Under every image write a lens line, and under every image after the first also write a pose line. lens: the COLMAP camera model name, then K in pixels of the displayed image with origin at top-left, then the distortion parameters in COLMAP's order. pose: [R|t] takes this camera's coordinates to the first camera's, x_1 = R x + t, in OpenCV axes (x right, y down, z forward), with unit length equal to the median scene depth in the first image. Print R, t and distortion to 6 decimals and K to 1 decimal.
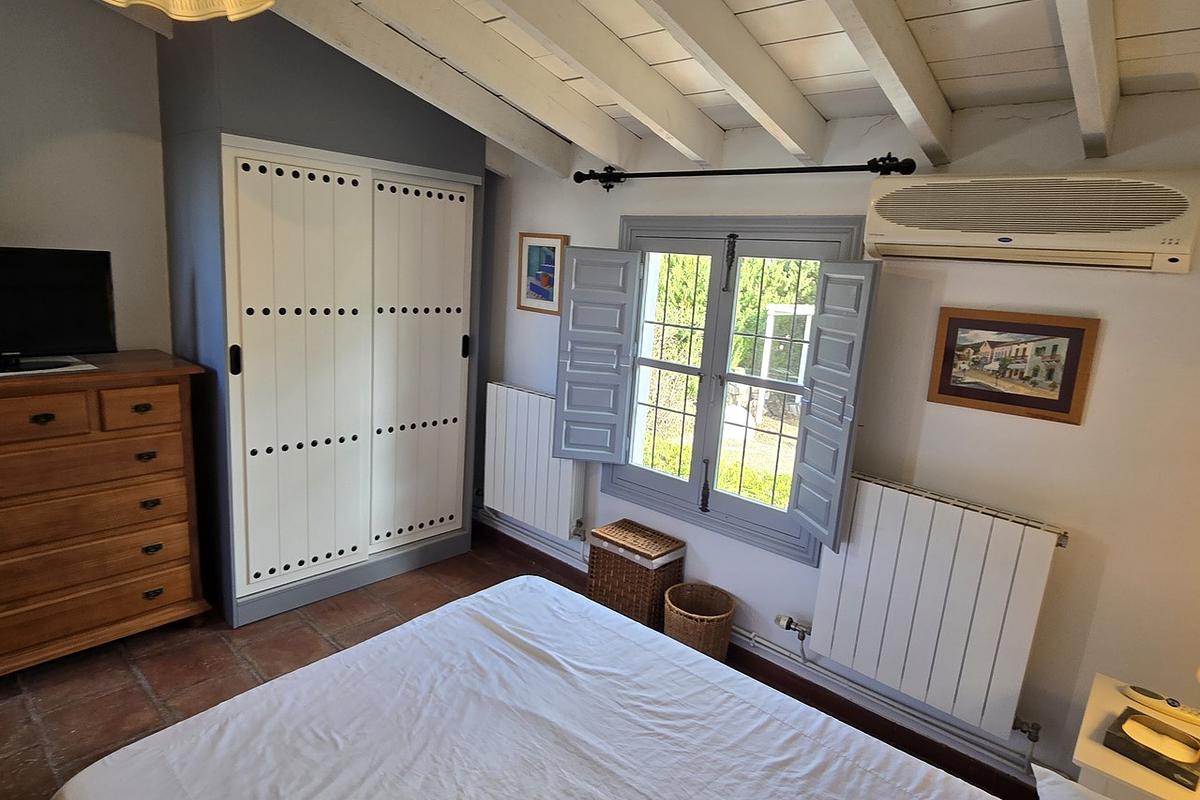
lens RADIAL K [[666.0, 0, 596.2], [0, 666.0, 401.7], [0, 0, 1]] dist [0.001814, -0.004665]
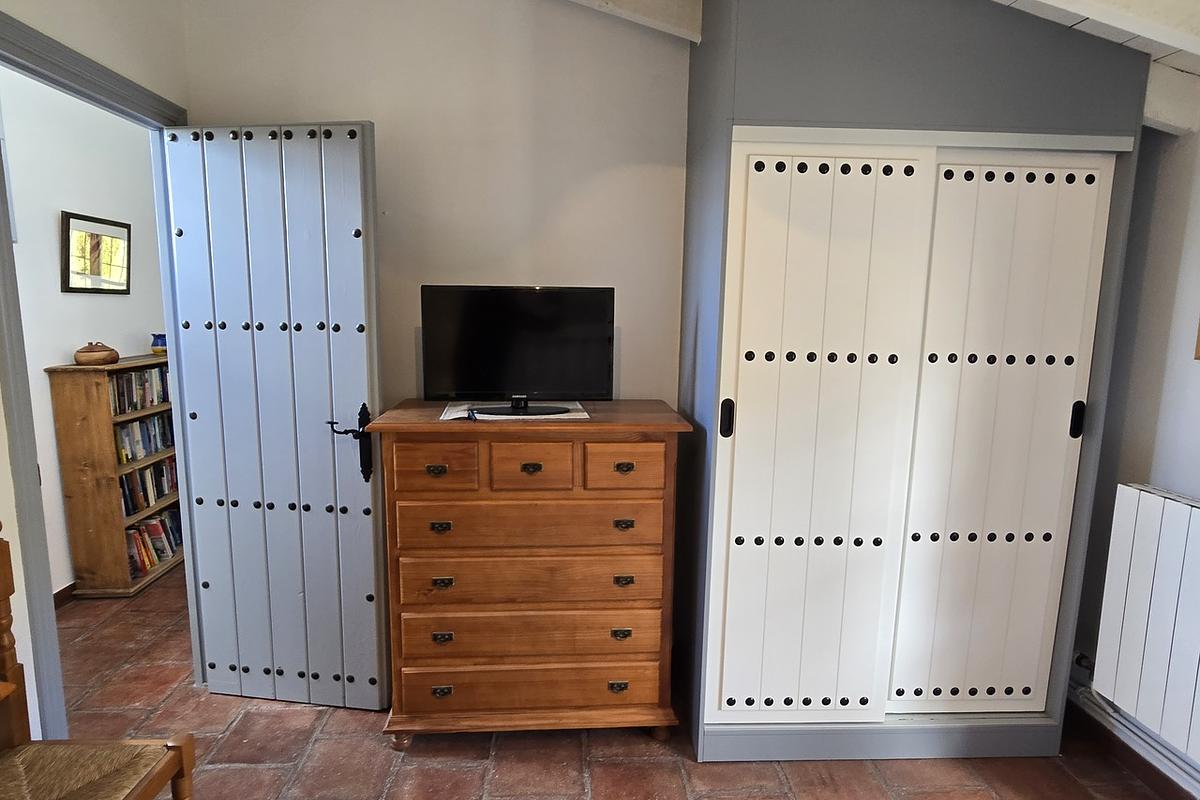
lens RADIAL K [[666.0, 0, 600.4], [0, 666.0, 396.5], [0, 0, 1]] dist [0.001814, -0.004665]
pose [[0.710320, 0.041384, -0.702662, -0.096522], [-0.112321, 0.992142, -0.055113, -0.026070], [0.694860, 0.118071, 0.709386, 0.320555]]
